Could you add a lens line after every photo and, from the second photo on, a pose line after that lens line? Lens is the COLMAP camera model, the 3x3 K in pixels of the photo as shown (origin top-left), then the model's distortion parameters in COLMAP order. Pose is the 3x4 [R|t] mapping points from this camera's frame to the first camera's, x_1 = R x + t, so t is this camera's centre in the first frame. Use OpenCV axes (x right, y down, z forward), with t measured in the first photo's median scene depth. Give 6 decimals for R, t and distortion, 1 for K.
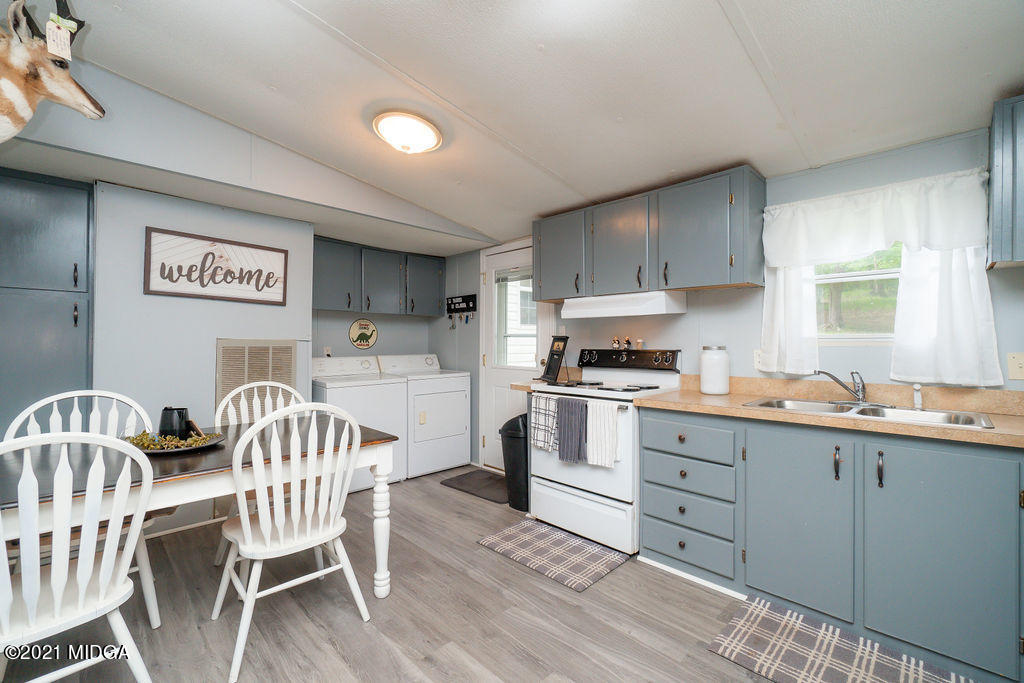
lens RADIAL K [[438.1, 0, 508.9], [0, 438.1, 340.7], [0, 0, 1]] dist [-0.002802, 0.000022]
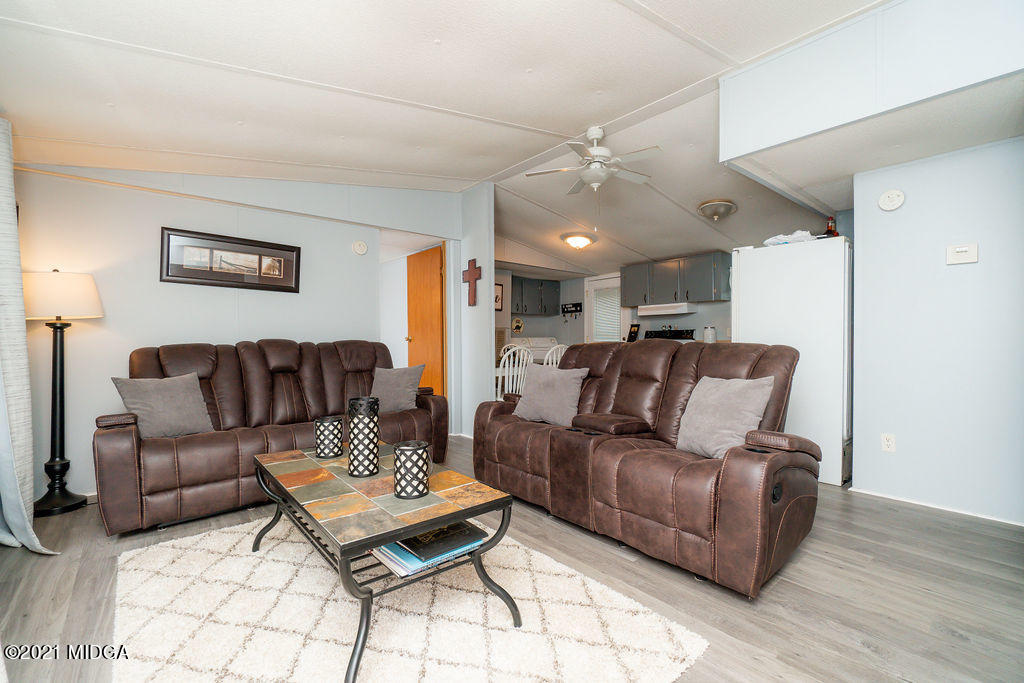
lens RADIAL K [[438.1, 0, 508.9], [0, 438.1, 340.7], [0, 0, 1]] dist [-0.002802, 0.000022]
pose [[0.997406, -0.007224, -0.071624, -0.341282], [0.007387, 0.999971, 0.002009, 0.060508], [0.071608, -0.002533, 0.997430, -1.124027]]
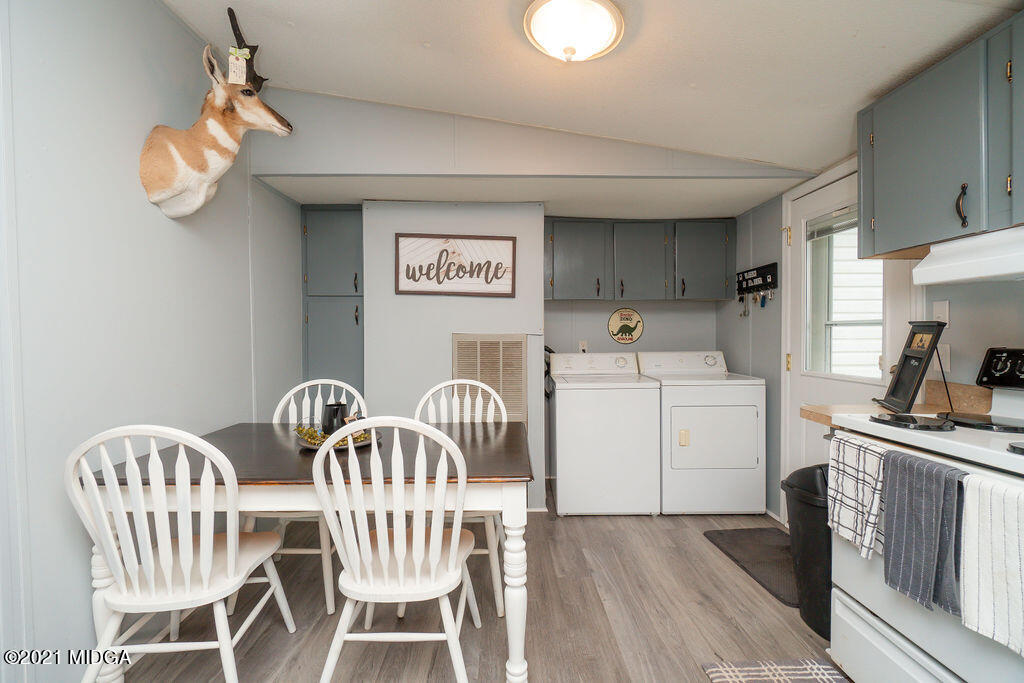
lens RADIAL K [[438.1, 0, 508.9], [0, 438.1, 340.7], [0, 0, 1]] dist [-0.002802, 0.000022]
pose [[0.722010, 0.002108, -0.691879, 0.127881], [0.009138, 0.999879, 0.012582, 0.000614], [0.691822, -0.015407, 0.721904, 0.331276]]
